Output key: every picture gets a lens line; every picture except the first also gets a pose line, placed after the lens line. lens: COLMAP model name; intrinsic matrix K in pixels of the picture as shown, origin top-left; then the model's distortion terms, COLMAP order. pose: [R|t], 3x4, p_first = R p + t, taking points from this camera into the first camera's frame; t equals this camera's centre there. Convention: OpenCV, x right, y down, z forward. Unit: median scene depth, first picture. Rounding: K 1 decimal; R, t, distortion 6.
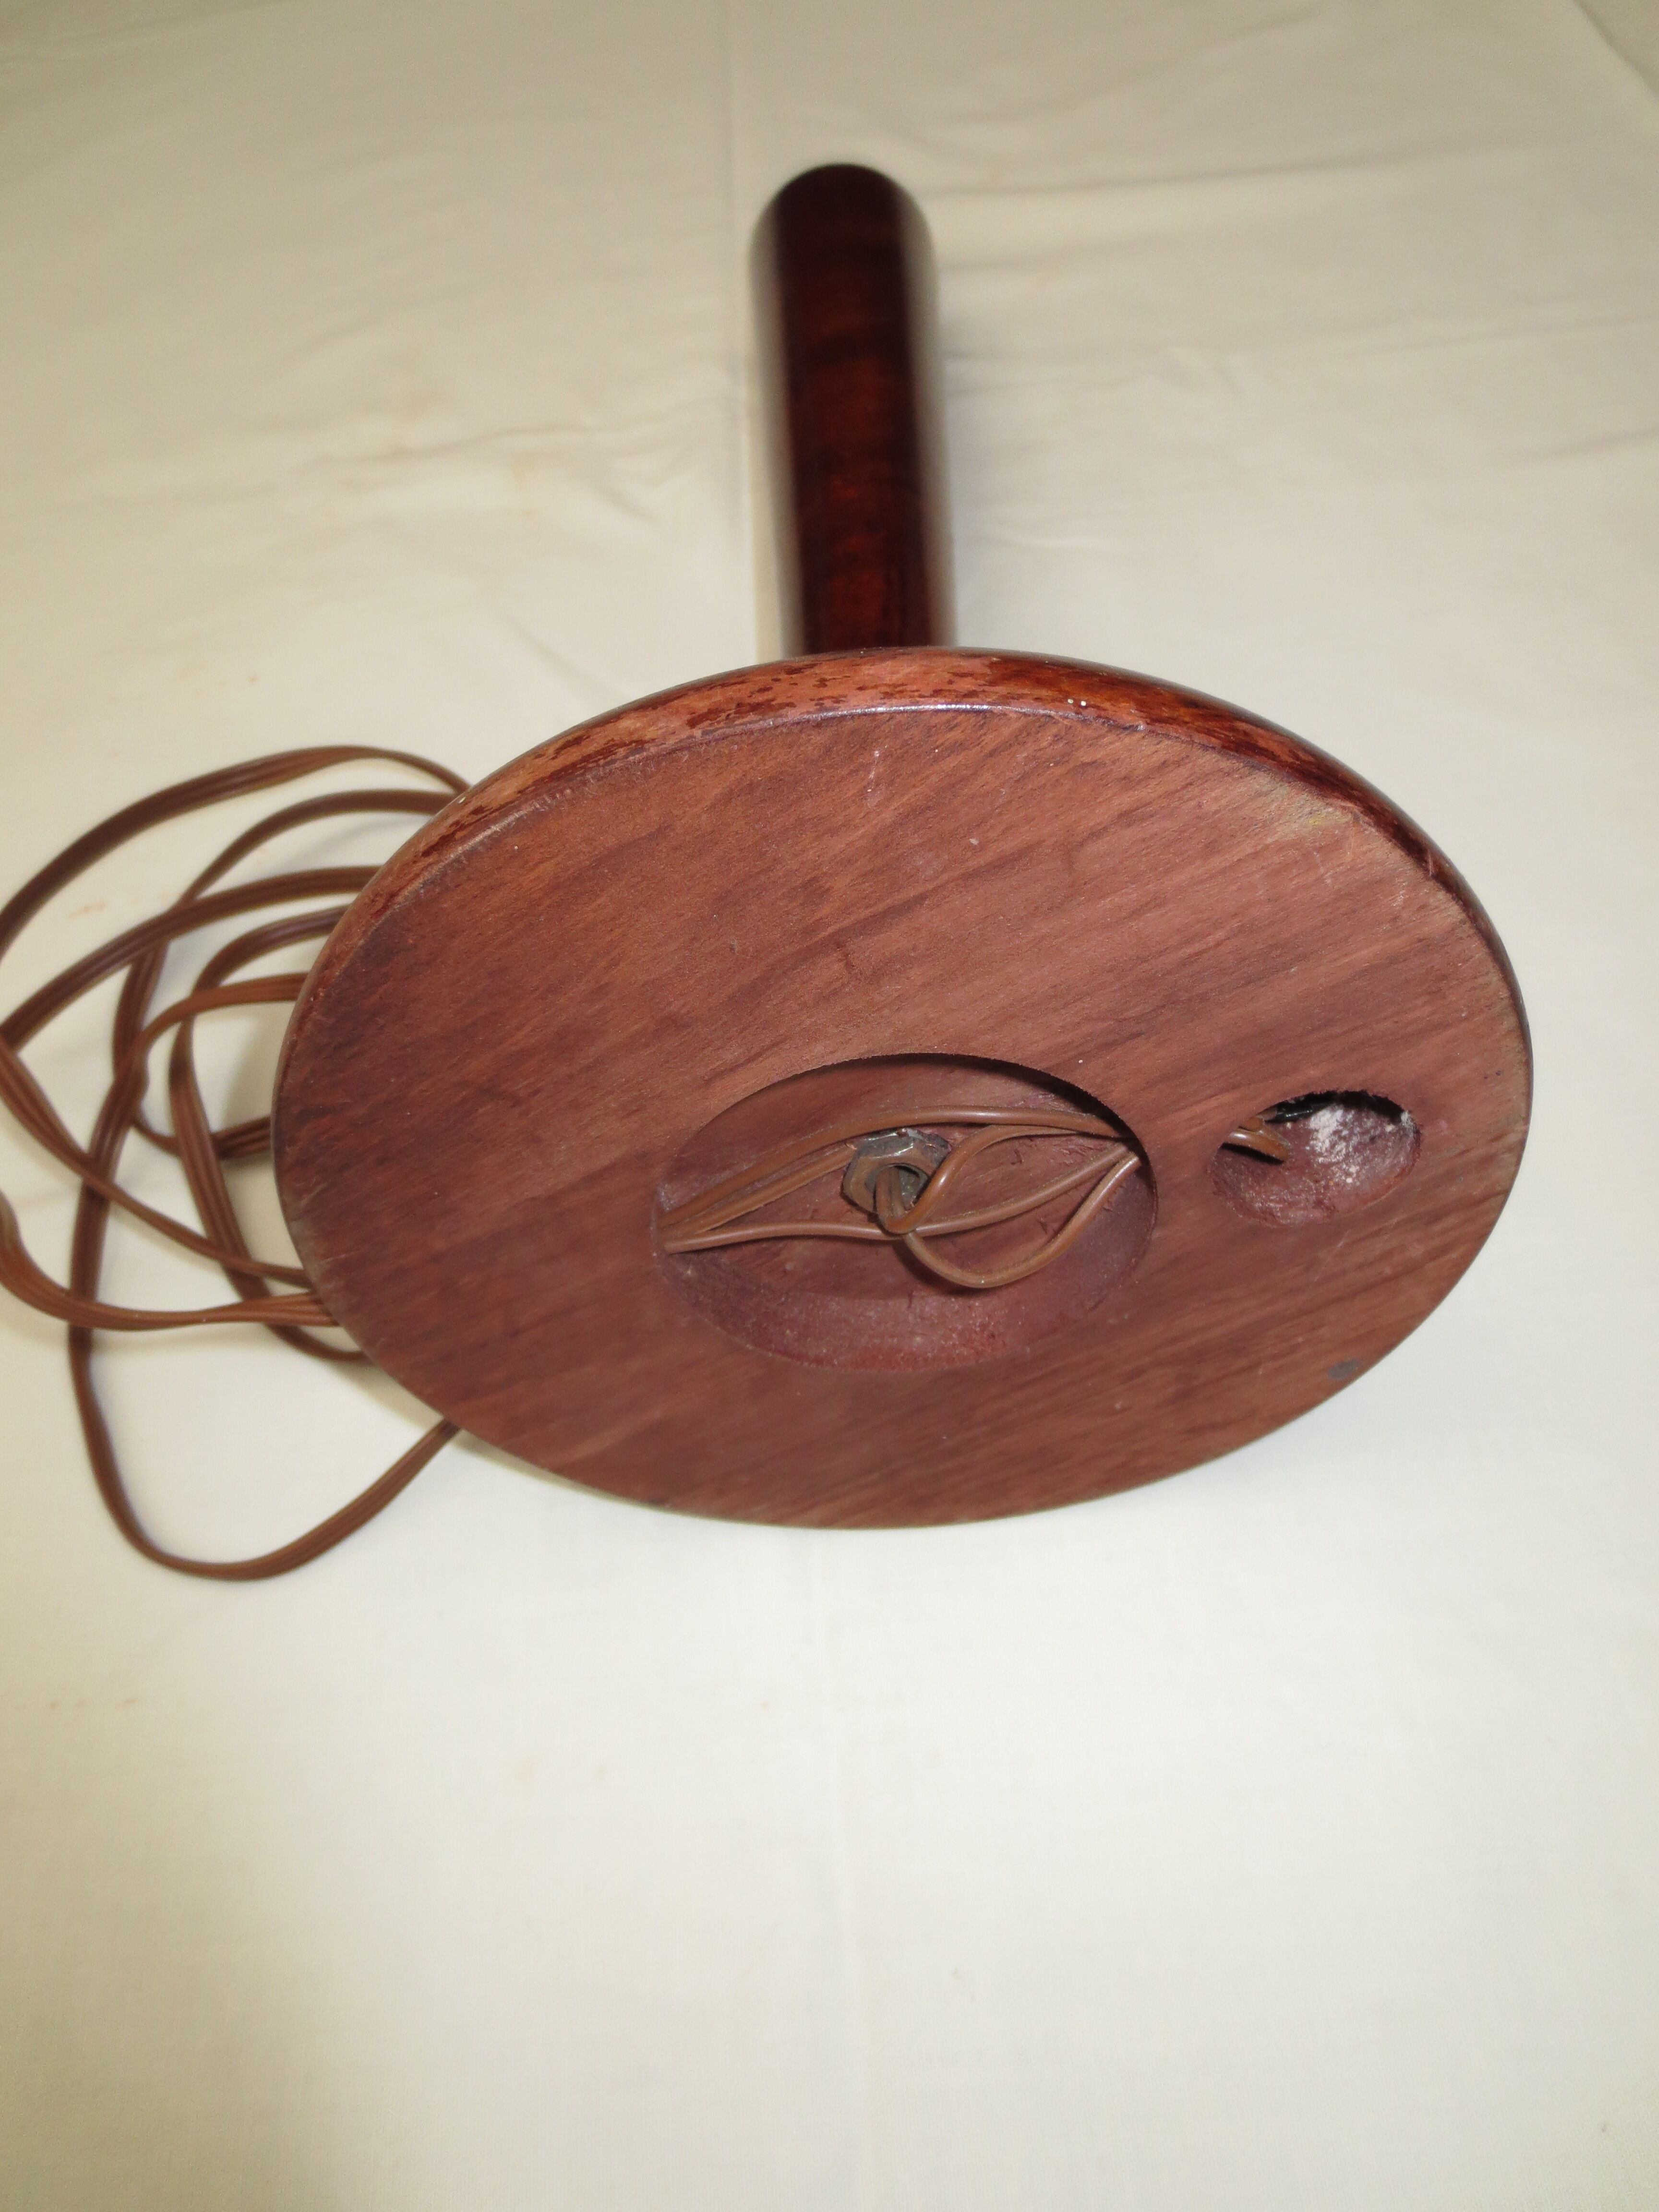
lens RADIAL K [[1557.3, 0, 829.5], [0, 1557.3, 1106.0], [0, 0, 1]] dist [-0.032653, 0.007956]
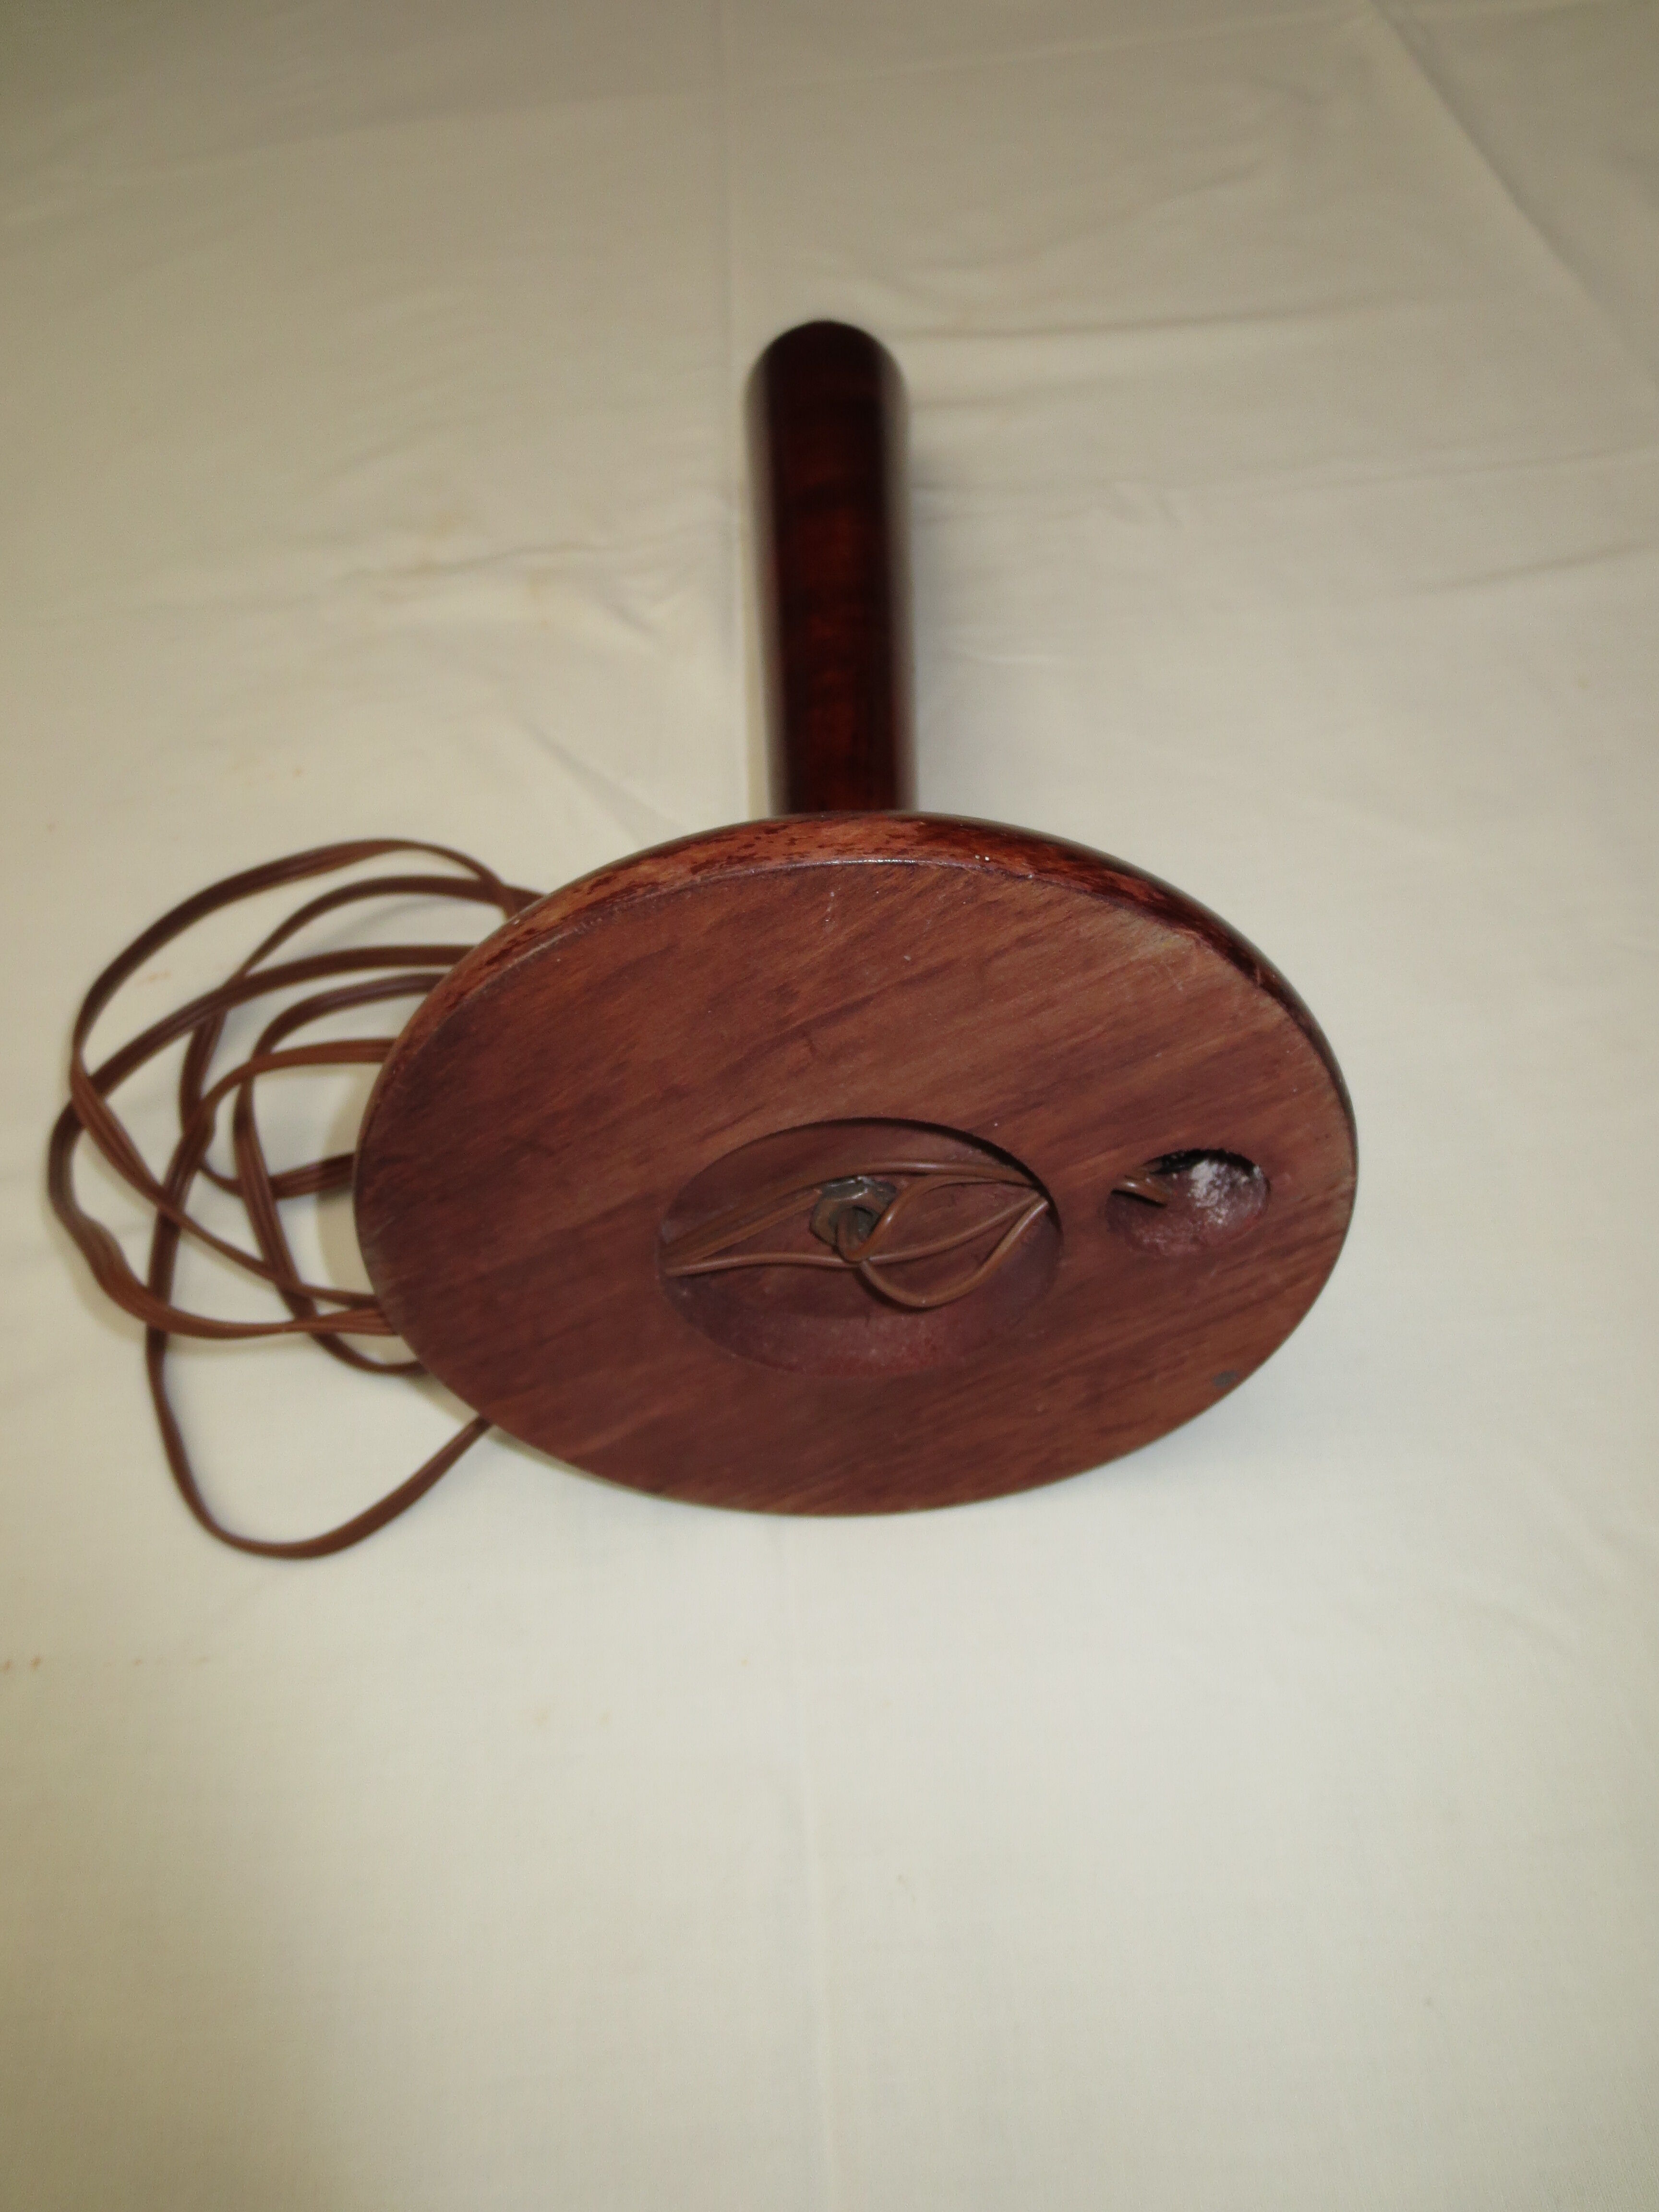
lens RADIAL K [[1557.3, 0, 829.5], [0, 1557.3, 1106.0], [0, 0, 1]] dist [-0.032653, 0.007956]
pose [[0.999948, 0.007561, 0.006819, 0.016141], [-0.007343, 0.999478, -0.031476, -0.002709], [-0.007054, 0.031425, 0.999481, -0.261218]]
